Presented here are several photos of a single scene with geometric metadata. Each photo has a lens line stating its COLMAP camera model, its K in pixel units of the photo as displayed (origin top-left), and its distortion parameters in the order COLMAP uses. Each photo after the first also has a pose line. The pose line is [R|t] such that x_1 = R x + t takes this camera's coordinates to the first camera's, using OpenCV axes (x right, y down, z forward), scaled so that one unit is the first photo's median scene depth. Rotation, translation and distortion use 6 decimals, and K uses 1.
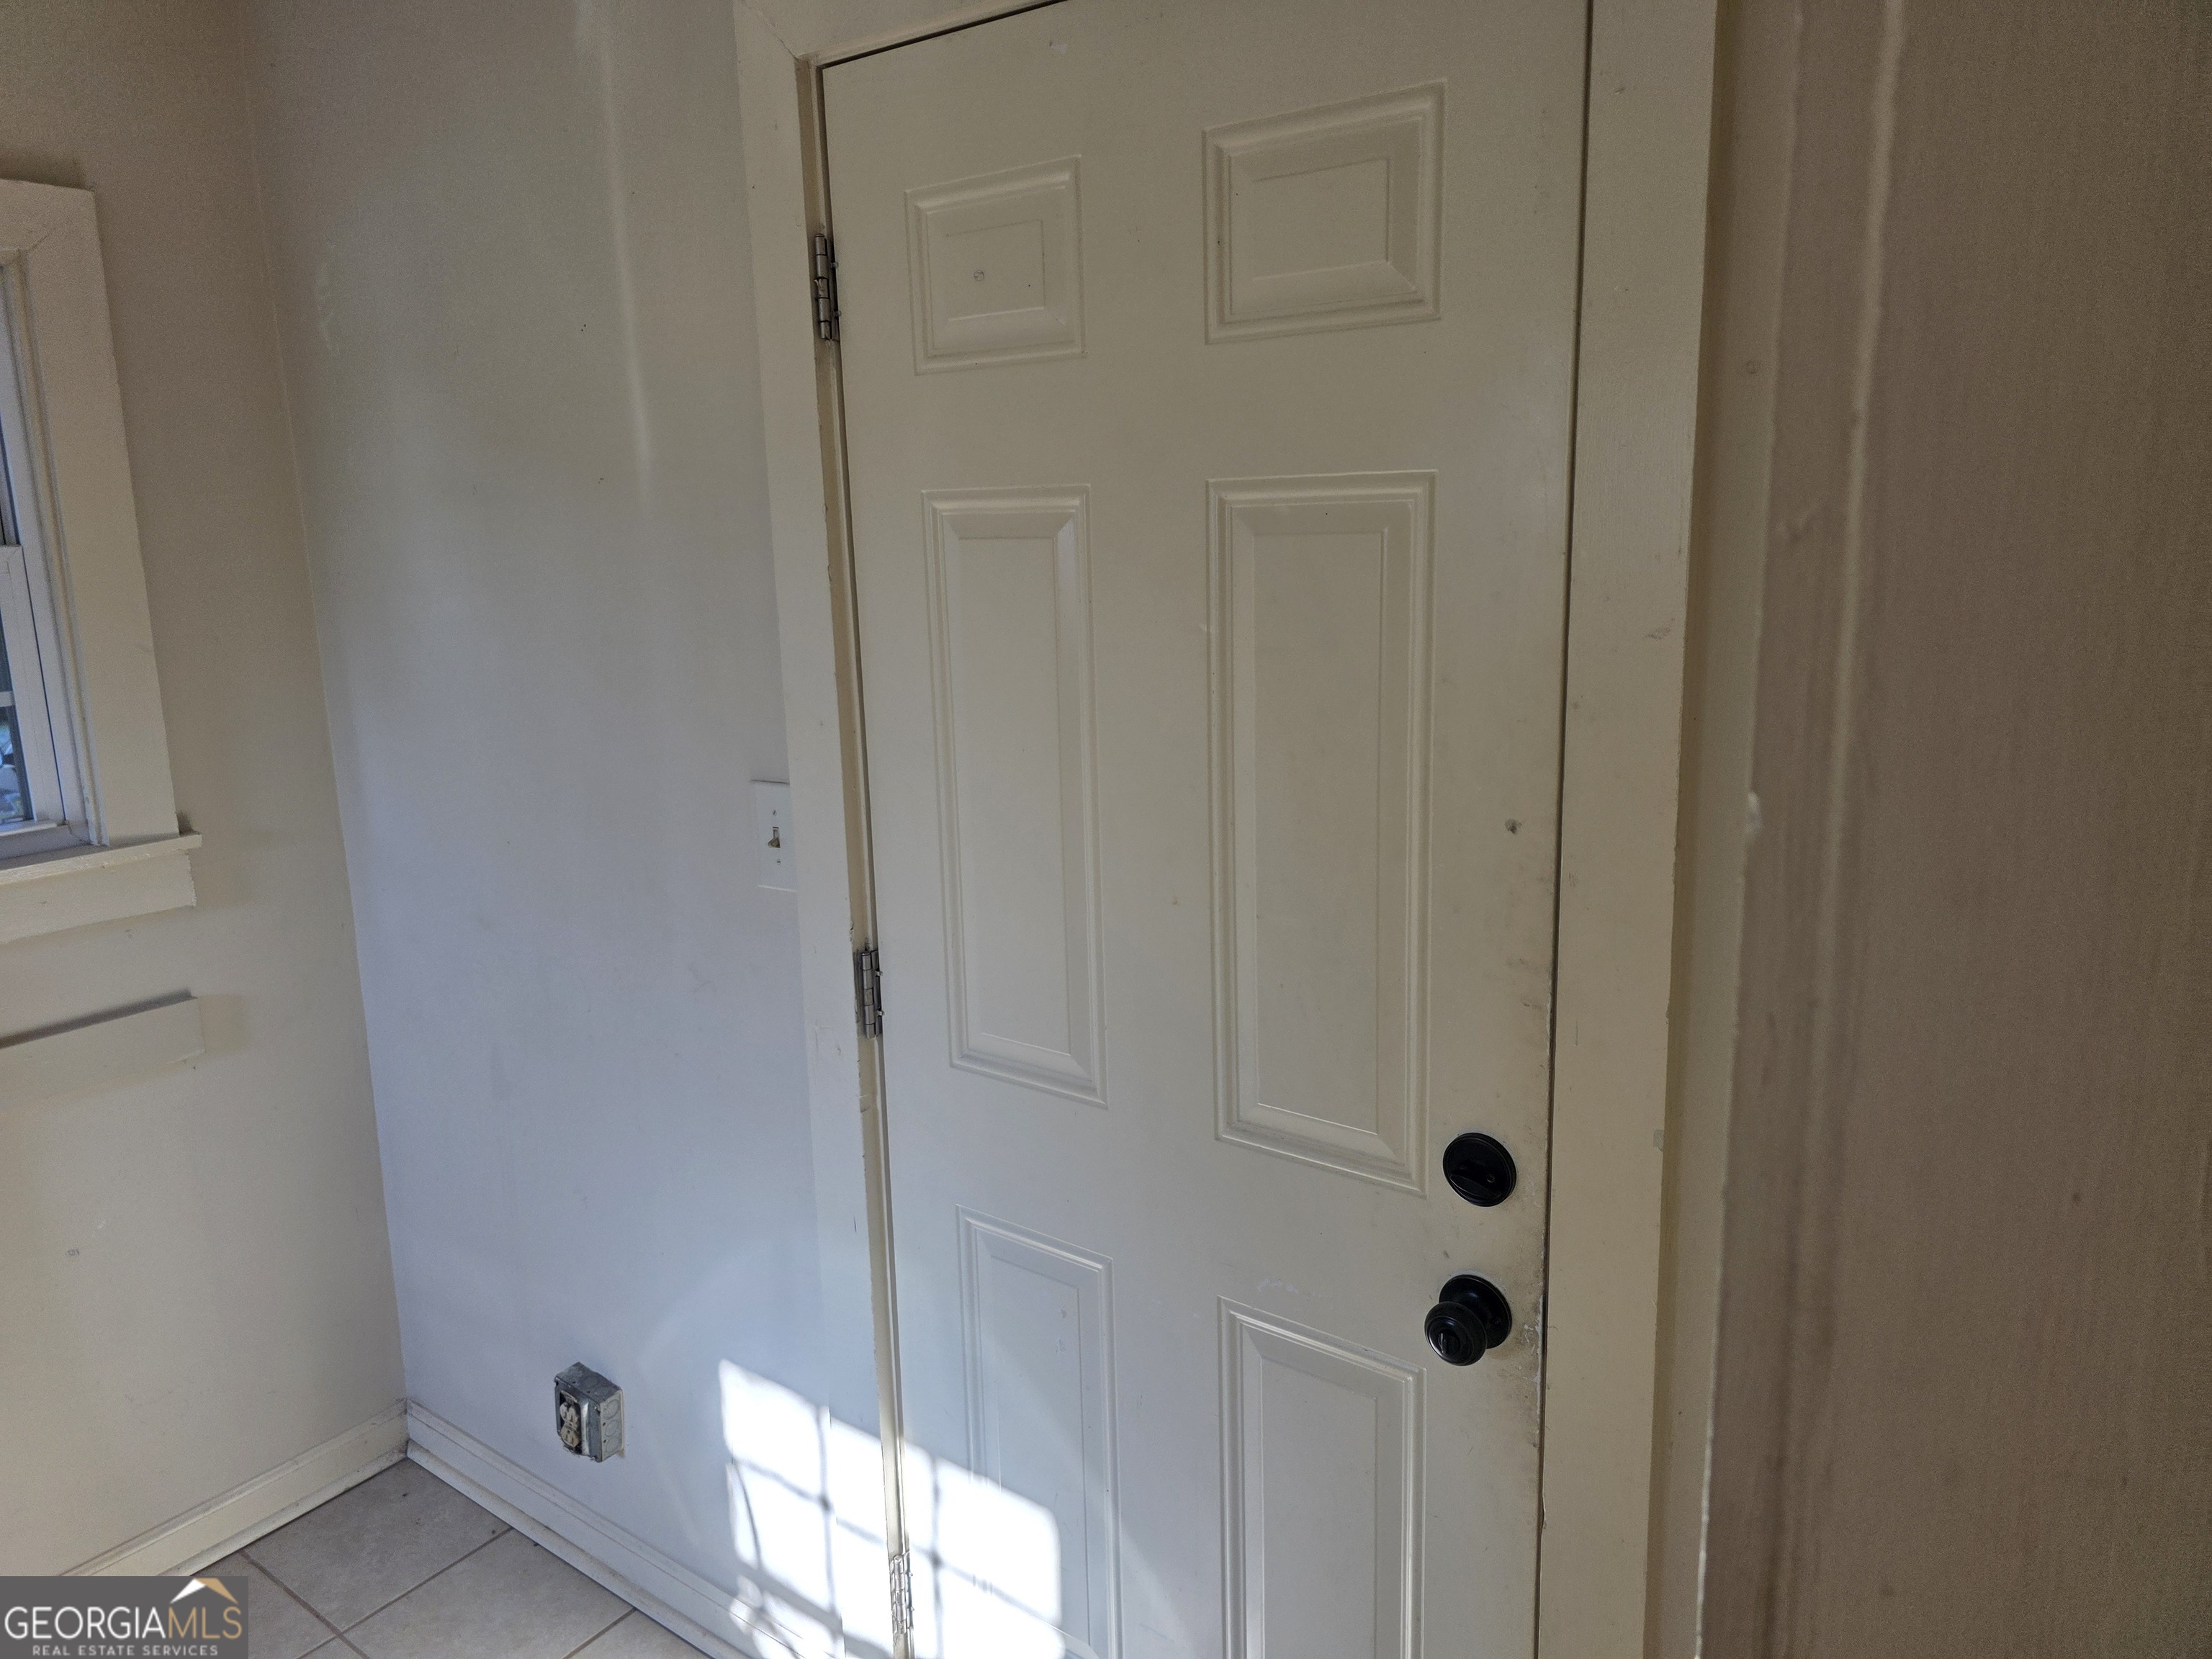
lens RADIAL K [[1491.7, 0, 1103.3], [0, 1491.7, 799.1], [0, 0, 1]] dist [0.069443, -0.070999]
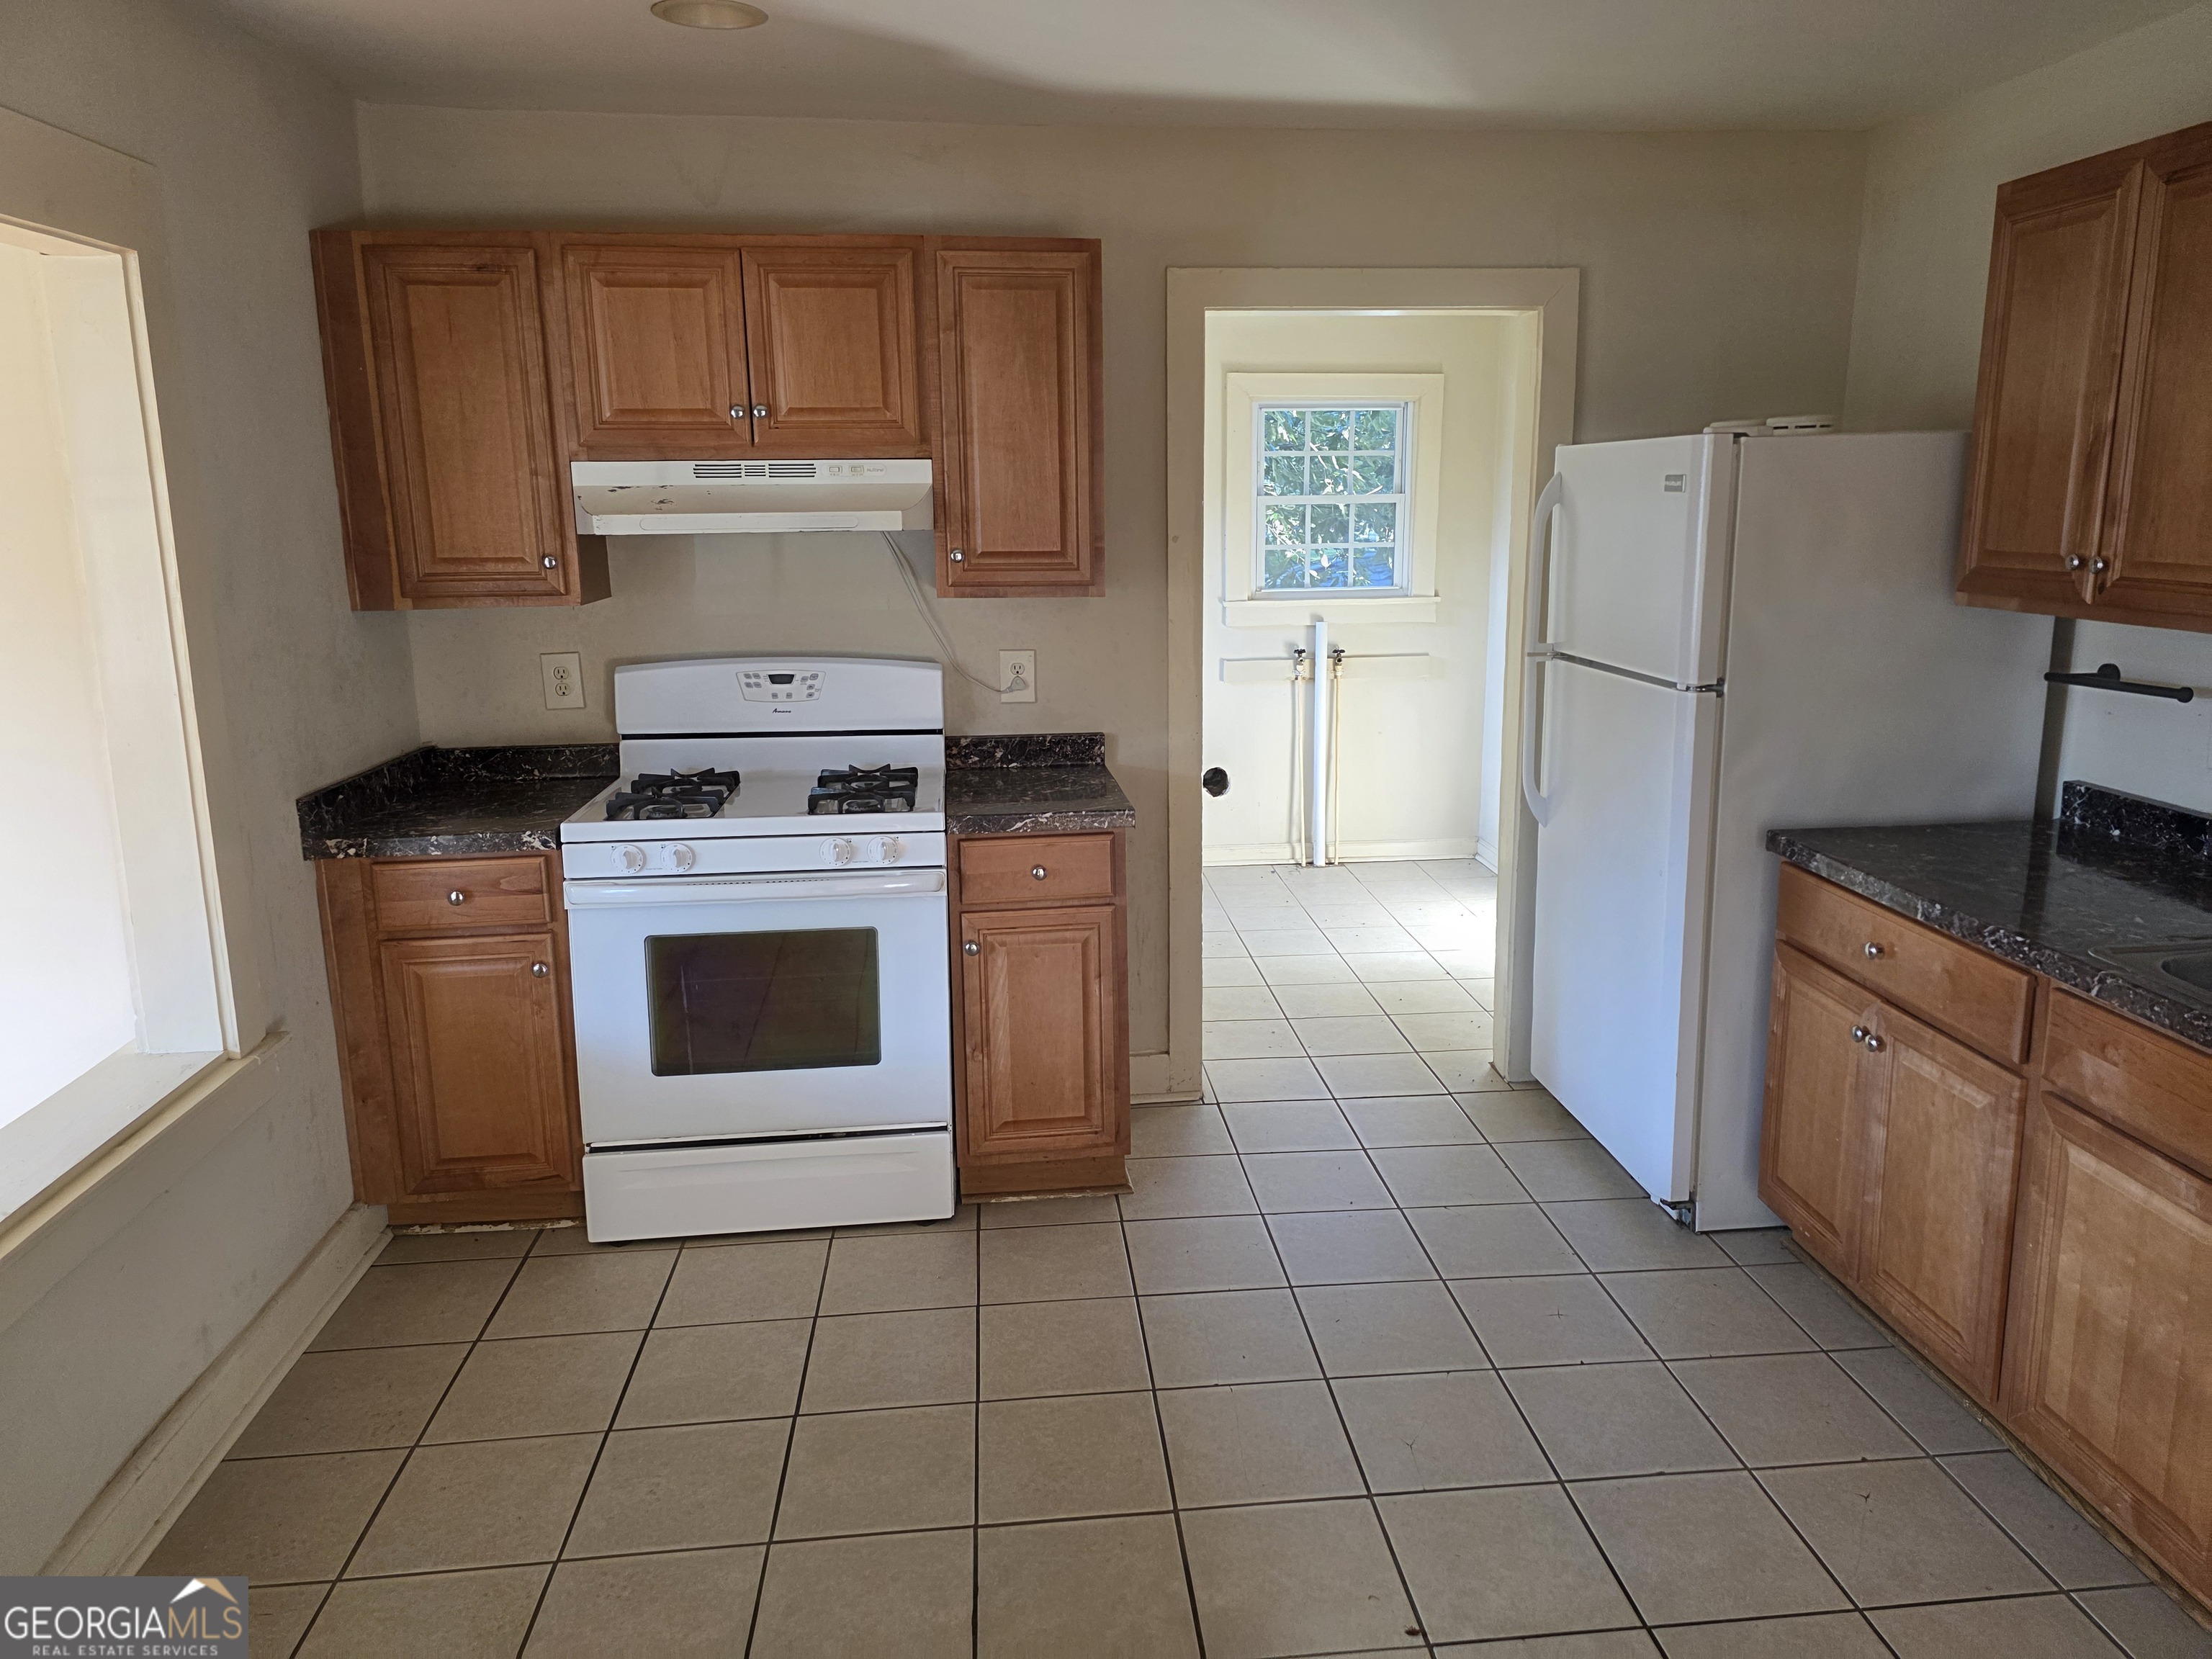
lens RADIAL K [[1477.8, 0, 1136.8], [0, 1477.8, 804.2], [0, 0, 1]] dist [0.058352, -0.049737]
pose [[0.673520, 0.165558, -0.720389, 1.135803], [-0.145580, 0.985216, 0.090311, 0.248341], [0.724691, 0.044048, 0.687665, -1.363599]]
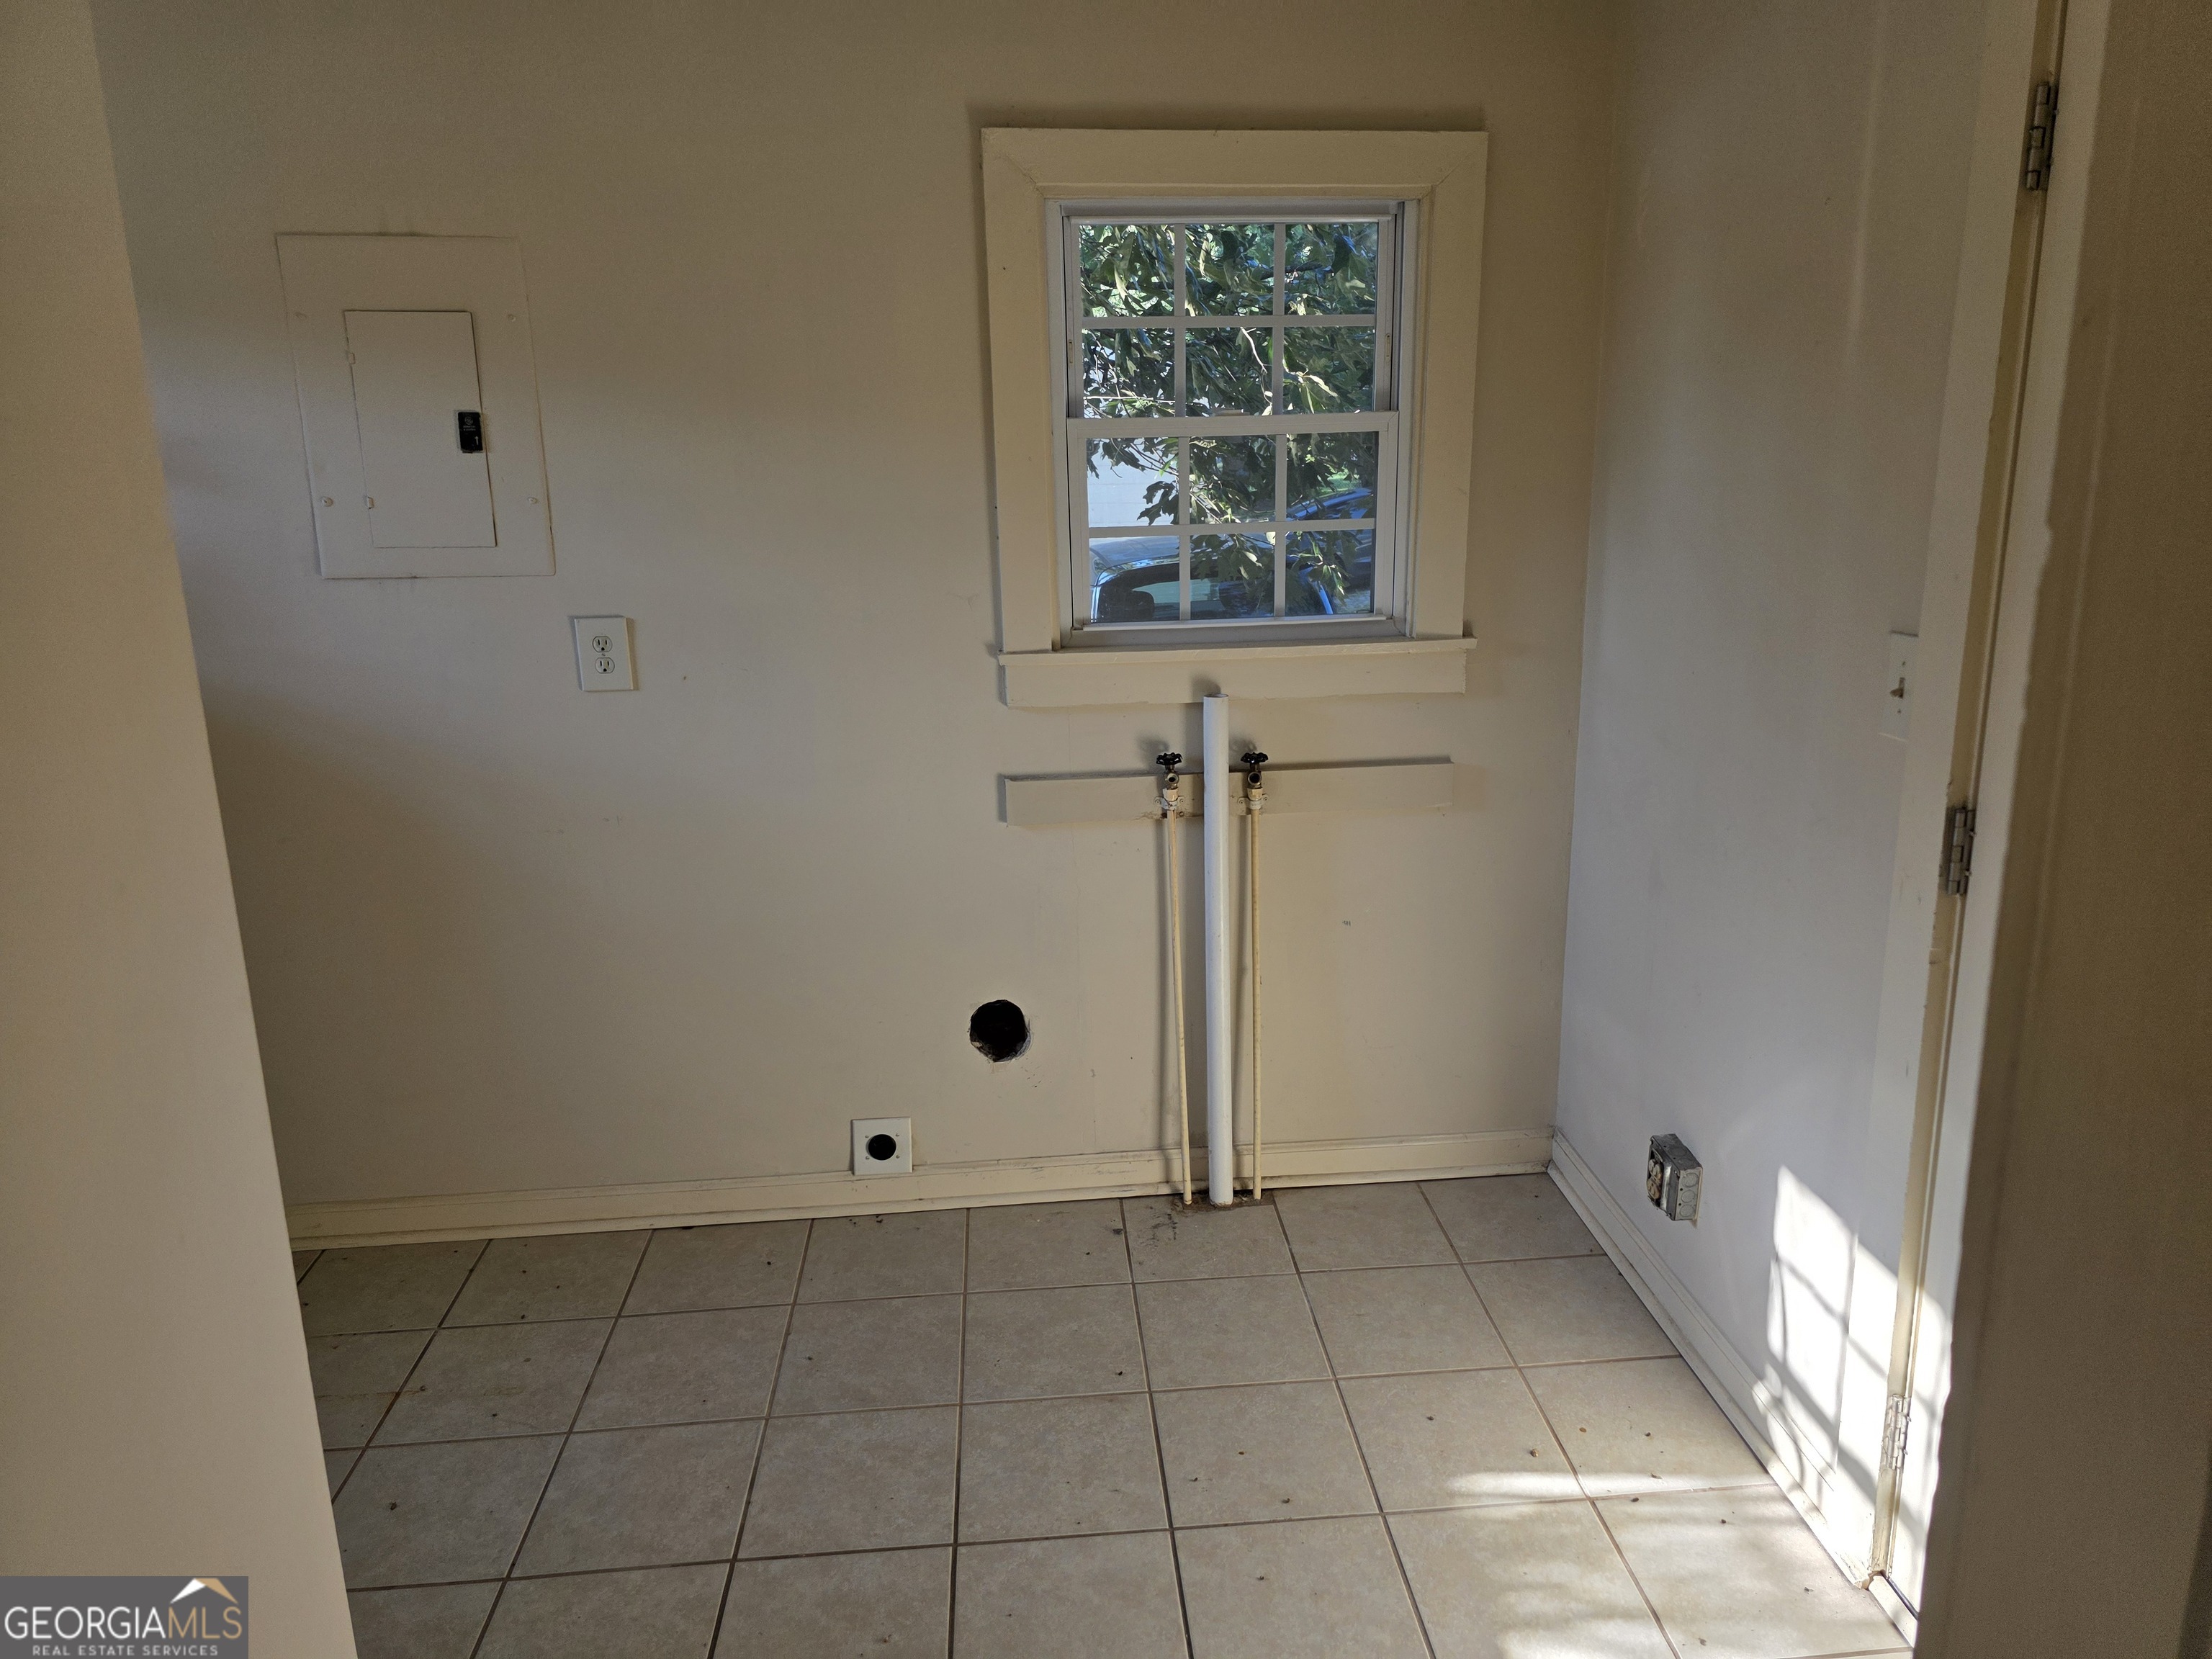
lens RADIAL K [[1479.0, 0, 1112.4], [0, 1479.0, 784.0], [0, 0, 1]] dist [0.050723, -0.048026]
pose [[0.653894, 0.185733, -0.733434, 0.162605], [-0.137581, 0.982427, 0.126127, 0.029494], [0.743972, 0.018432, 0.667957, -0.081347]]
